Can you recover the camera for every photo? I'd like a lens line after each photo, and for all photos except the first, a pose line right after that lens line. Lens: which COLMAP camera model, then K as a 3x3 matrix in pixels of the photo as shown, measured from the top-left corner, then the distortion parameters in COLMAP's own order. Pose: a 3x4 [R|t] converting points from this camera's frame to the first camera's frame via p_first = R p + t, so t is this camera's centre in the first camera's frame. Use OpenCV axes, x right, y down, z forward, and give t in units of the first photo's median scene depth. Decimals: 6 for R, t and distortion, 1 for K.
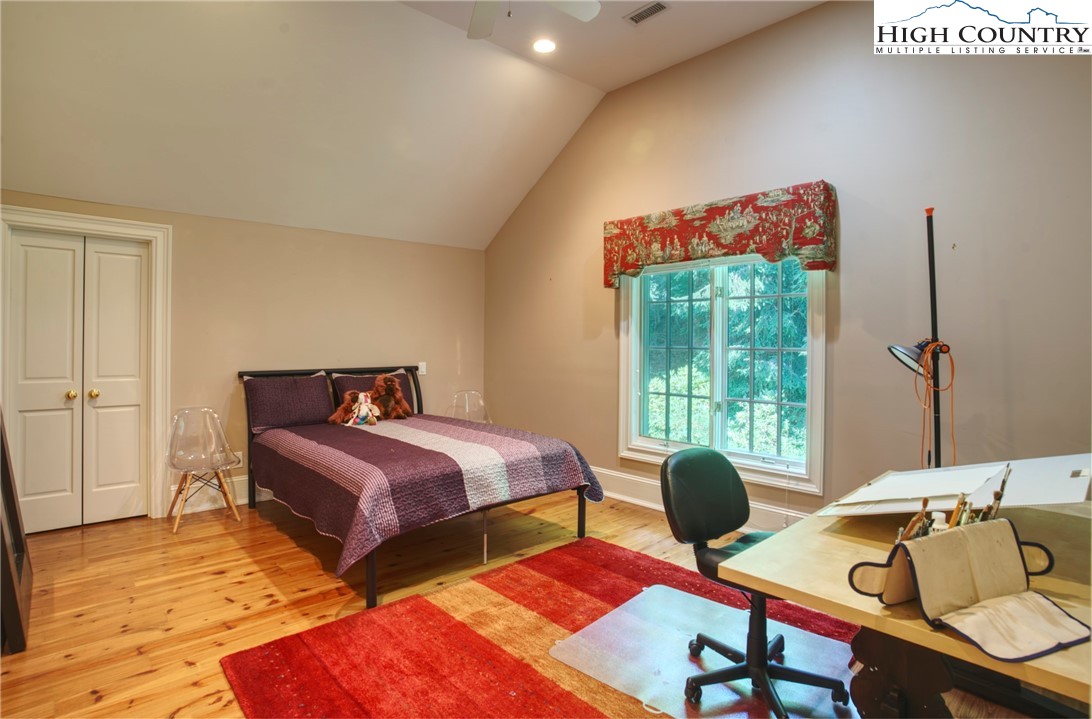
lens RADIAL K [[550.9, 0, 545.8], [0, 550.9, 337.0], [0, 0, 1]] dist [-0.000557, -0.000014]
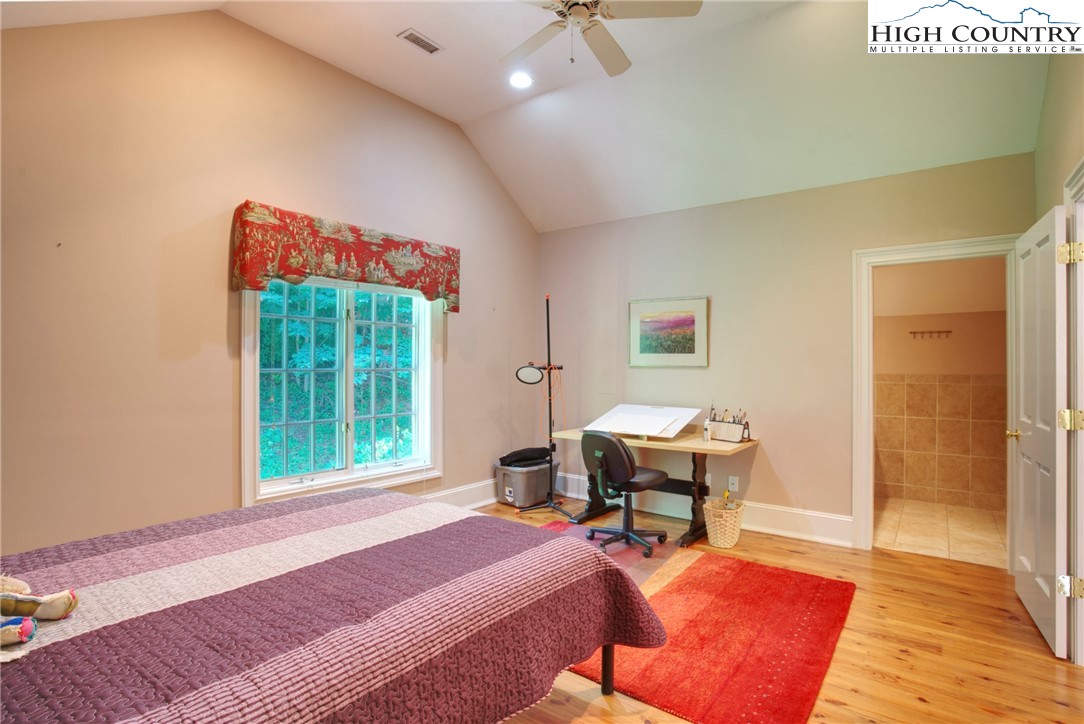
lens RADIAL K [[523.1, 0, 542.0], [0, 523.1, 362.0], [0, 0, 1]] dist [-0.030487, 0.000431]
pose [[-0.137660, 0.002833, 0.990476, -0.719273], [-0.003755, 0.999987, -0.003382, 0.007106], [-0.990472, -0.004185, -0.137647, 0.817137]]
